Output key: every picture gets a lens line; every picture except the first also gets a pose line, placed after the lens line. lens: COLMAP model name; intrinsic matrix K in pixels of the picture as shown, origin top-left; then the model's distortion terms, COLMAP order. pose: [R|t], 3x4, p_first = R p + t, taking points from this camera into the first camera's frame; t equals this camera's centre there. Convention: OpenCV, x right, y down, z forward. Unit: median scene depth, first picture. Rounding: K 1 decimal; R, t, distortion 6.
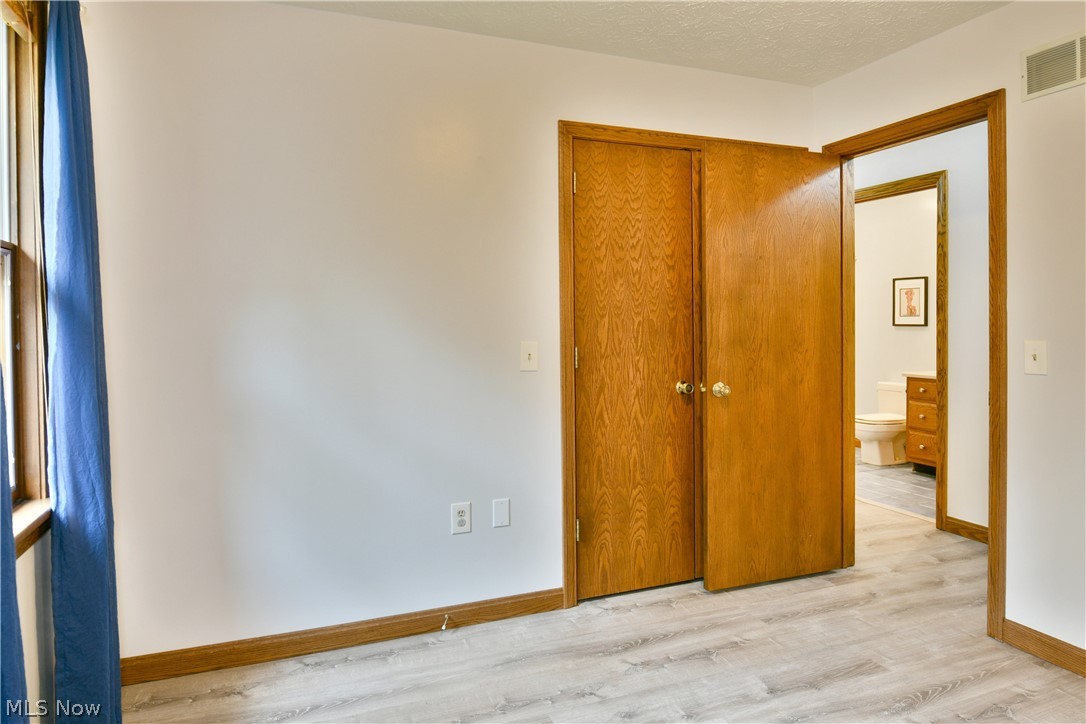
lens RADIAL K [[669.1, 0, 543.6], [0, 669.1, 357.9], [0, 0, 1]] dist [-0.004742, -0.008601]
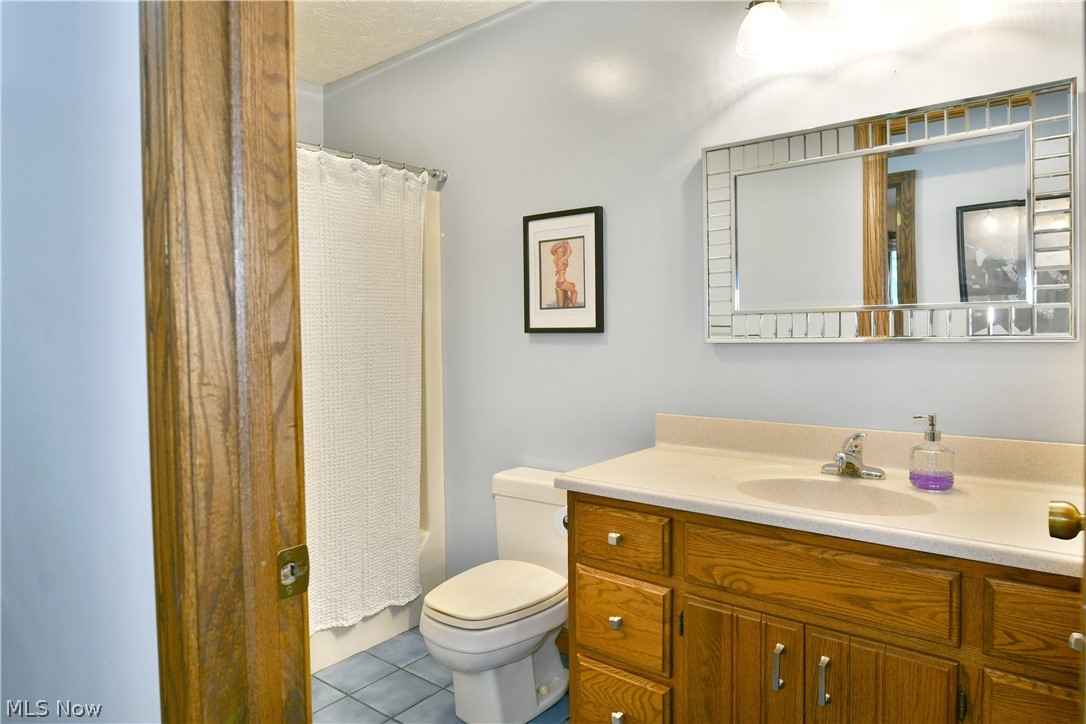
lens RADIAL K [[669.1, 0, 543.5], [0, 669.1, 360.2], [0, 0, 1]] dist [-0.004742, -0.008601]
pose [[0.873059, -0.017927, 0.487285, 0.341182], [0.021452, 0.999769, -0.001654, -0.030224], [-0.487142, 0.011897, 0.873242, 0.654160]]
